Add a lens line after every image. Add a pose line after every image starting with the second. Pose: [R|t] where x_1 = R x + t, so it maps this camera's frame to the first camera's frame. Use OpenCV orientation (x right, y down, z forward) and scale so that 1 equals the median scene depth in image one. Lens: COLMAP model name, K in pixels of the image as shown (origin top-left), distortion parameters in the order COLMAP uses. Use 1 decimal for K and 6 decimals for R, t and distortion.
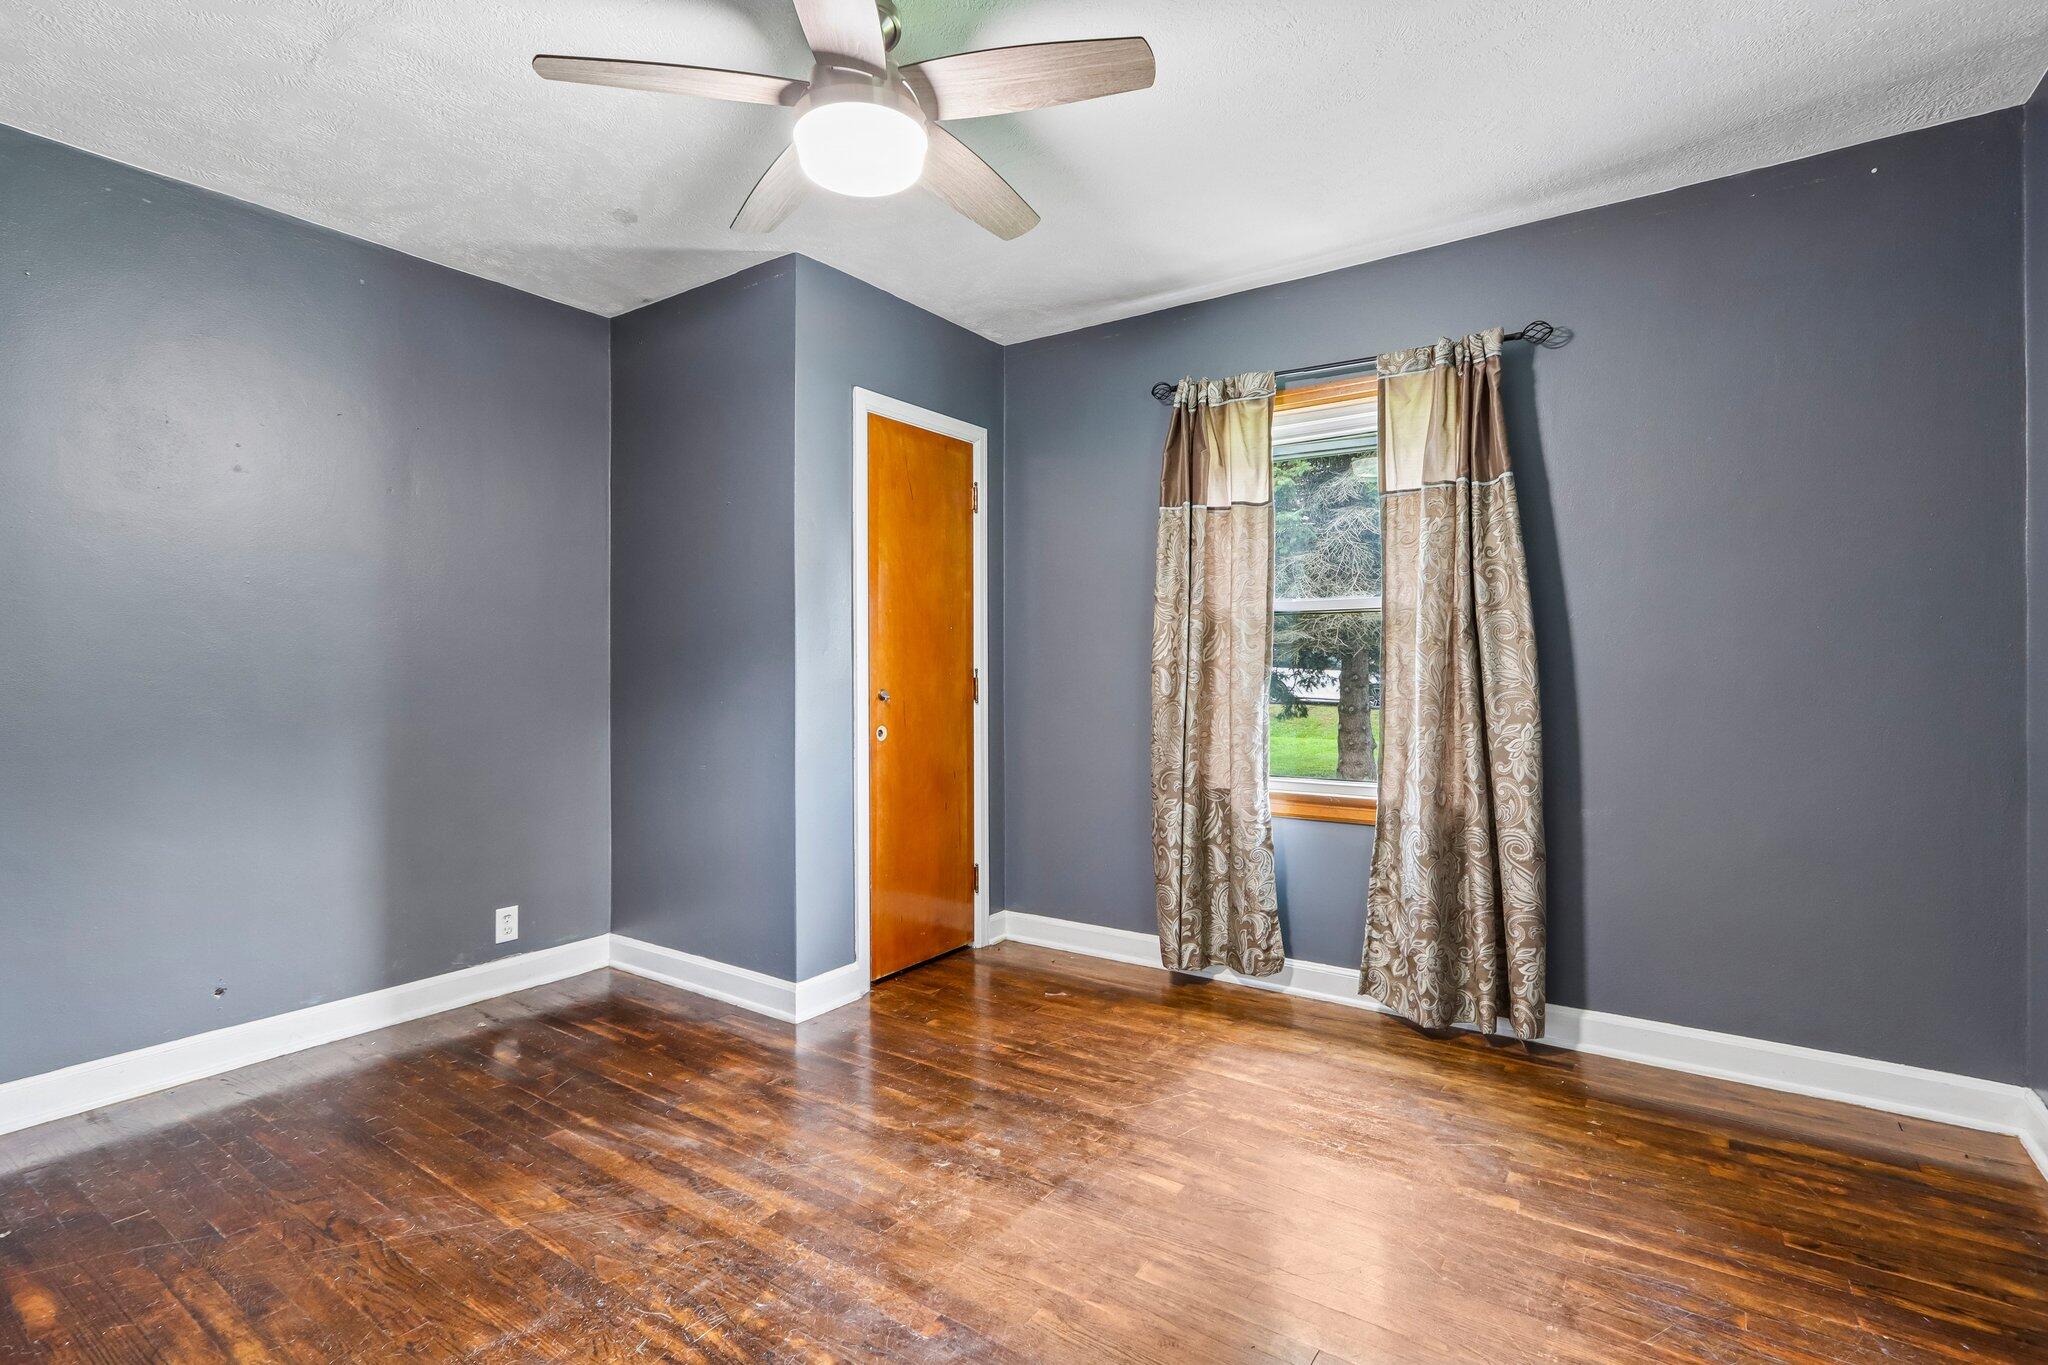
lens RADIAL K [[954.7, 0, 1030.3], [0, 954.7, 669.8], [0, 0, 1]] dist [-0.005184, 0.004428]
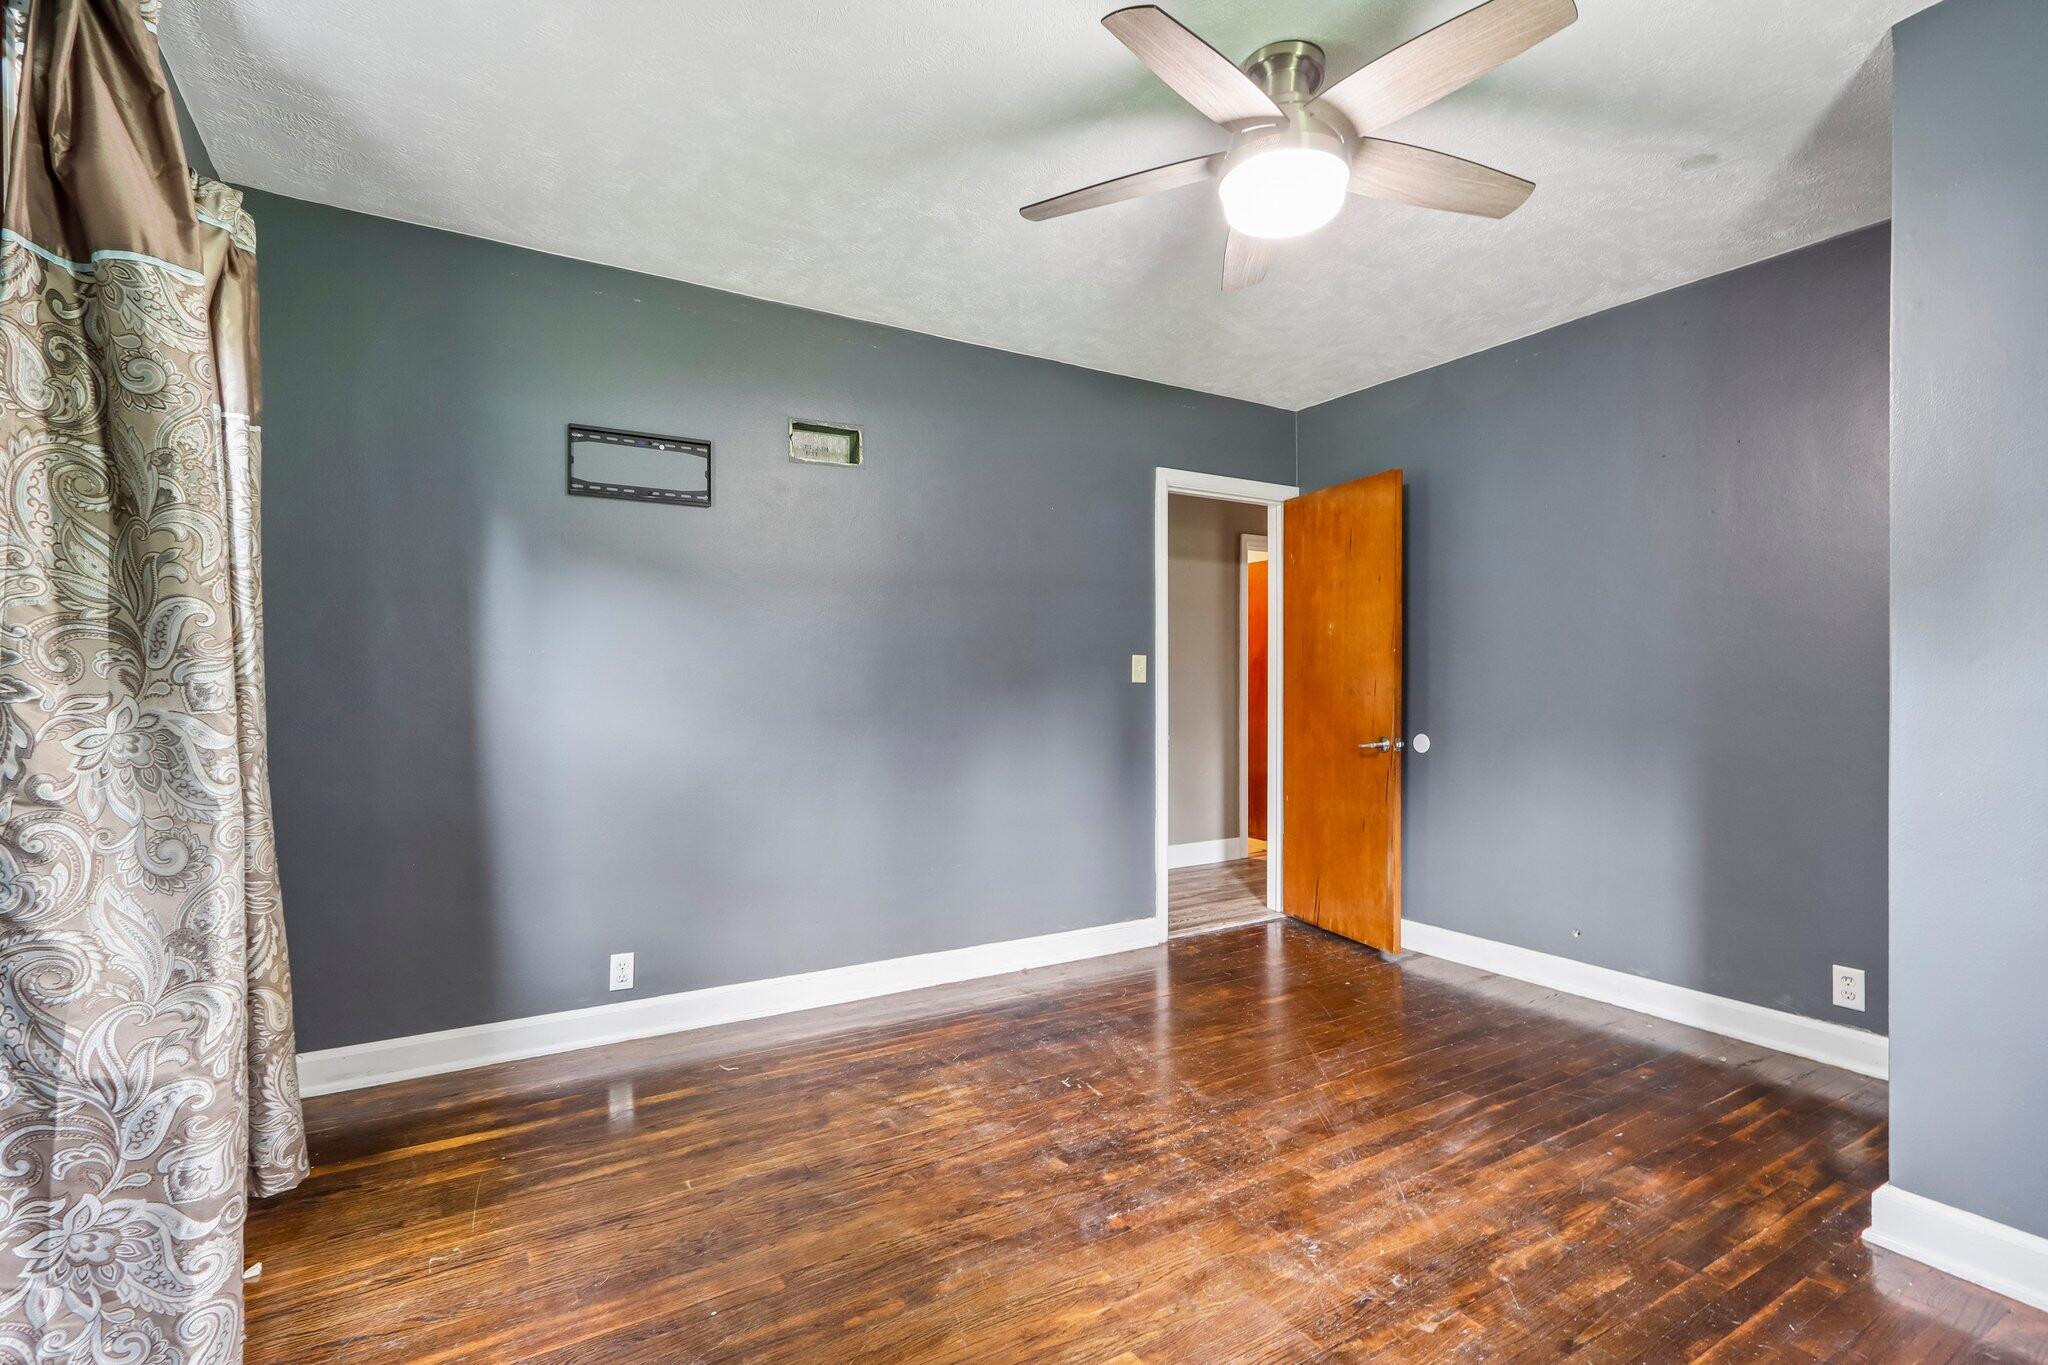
lens RADIAL K [[954.7, 0, 1015.8], [0, 954.7, 682.7], [0, 0, 1]] dist [-0.005184, 0.004428]
pose [[-0.414597, 0.001515, -0.910004, 0.676814], [0.000398, 0.999999, 0.001483, -0.005699], [0.910005, 0.000253, -0.414597, 0.876441]]
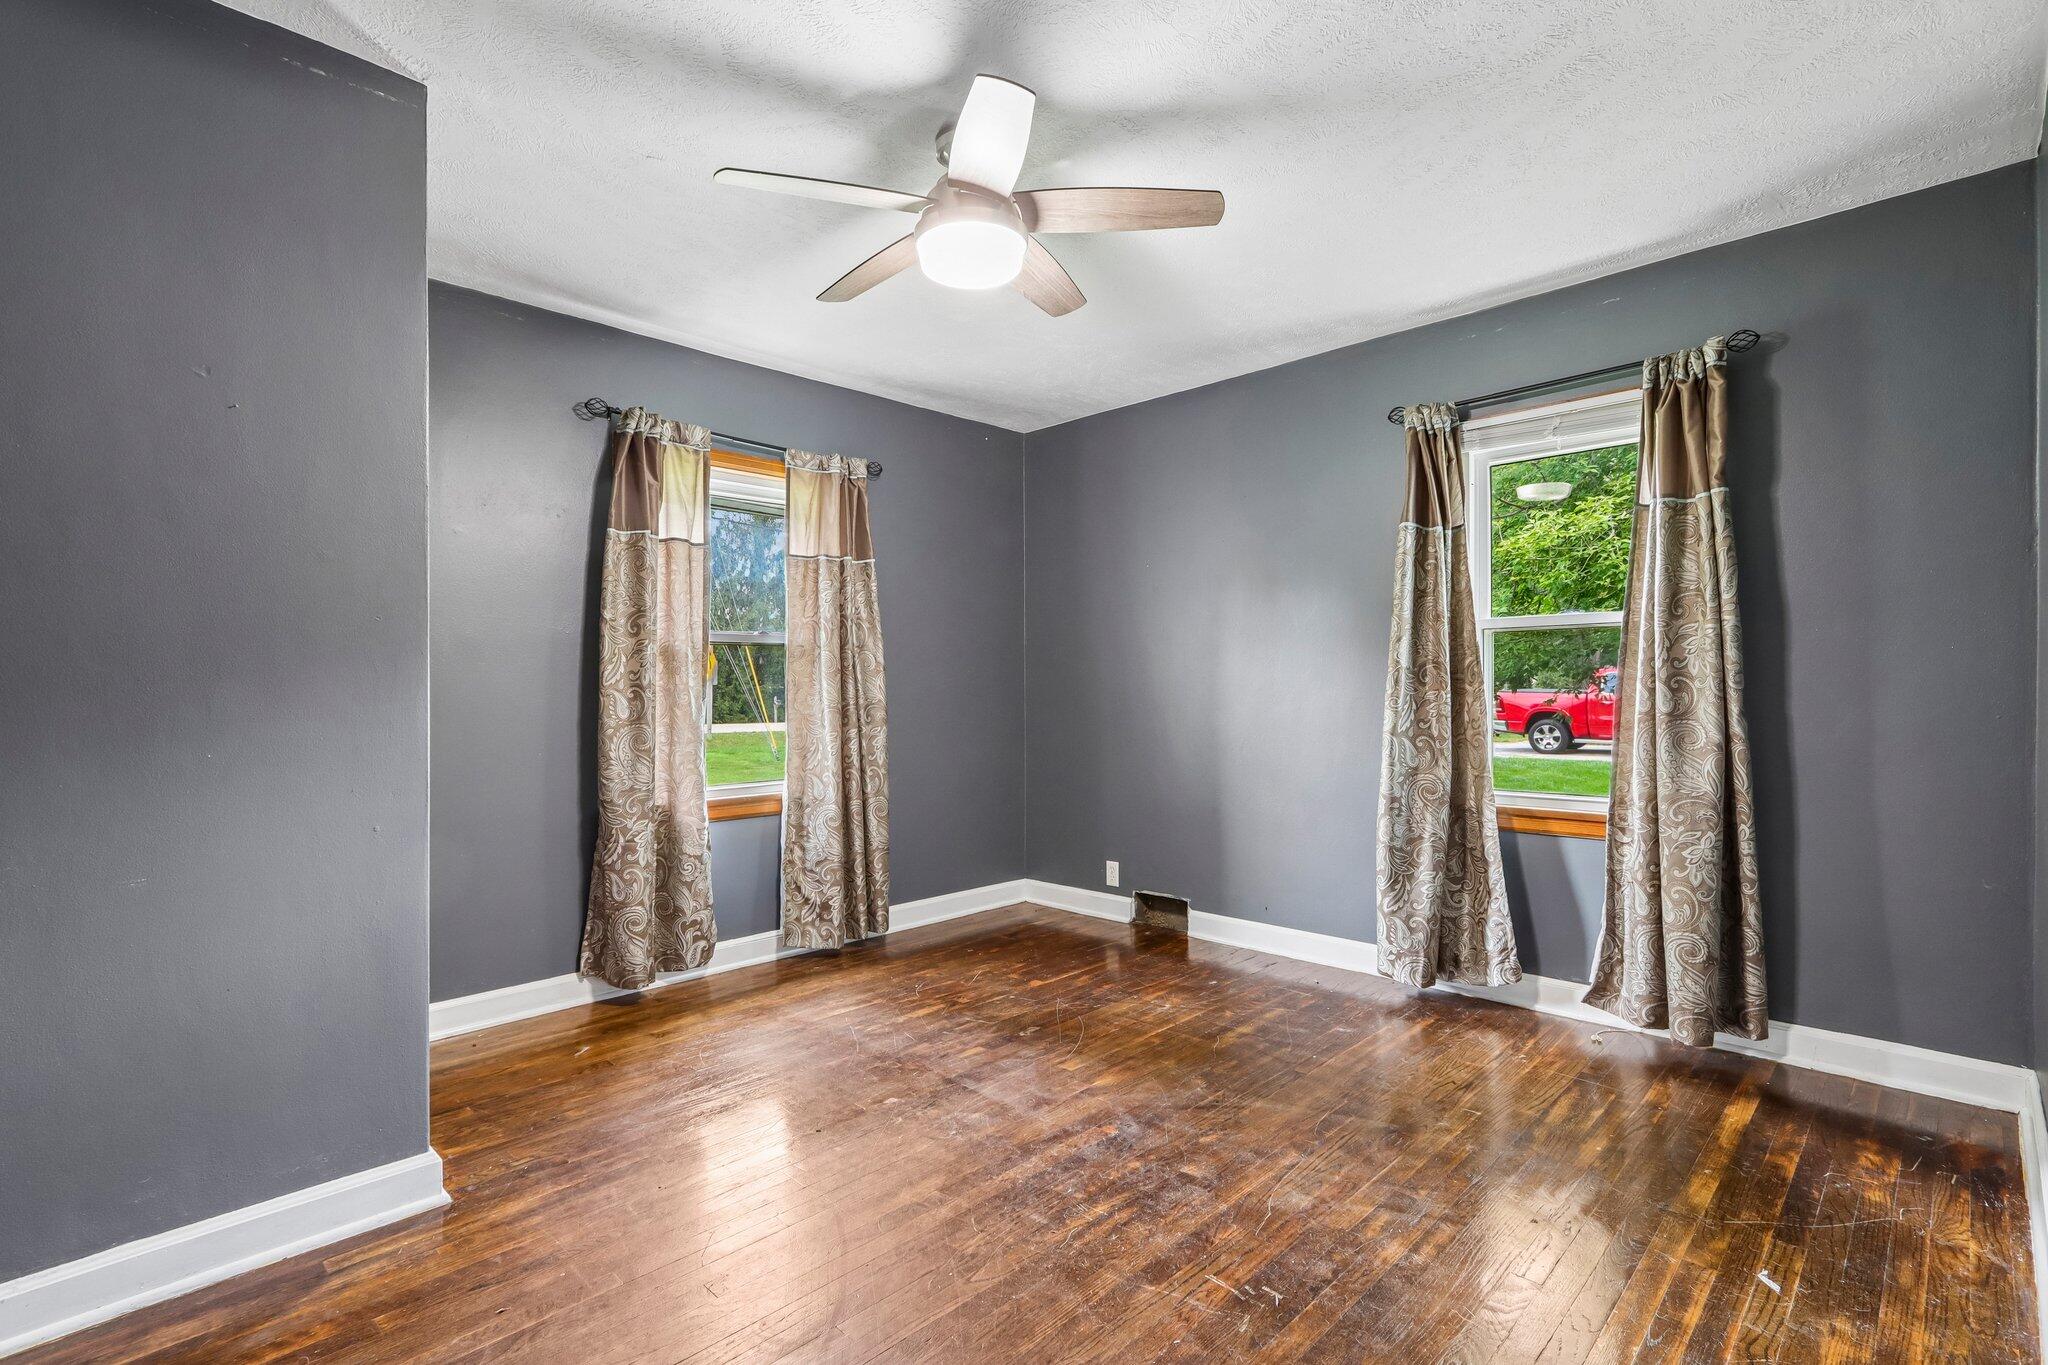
lens RADIAL K [[954.7, 0, 1018.6], [0, 954.7, 694.3], [0, 0, 1]] dist [-0.005184, 0.004428]
pose [[0.177697, -0.004250, 0.984076, -1.003203], [0.008894, 0.999957, 0.002712, 0.003361], [-0.984045, 0.008270, 0.177727, 0.546501]]
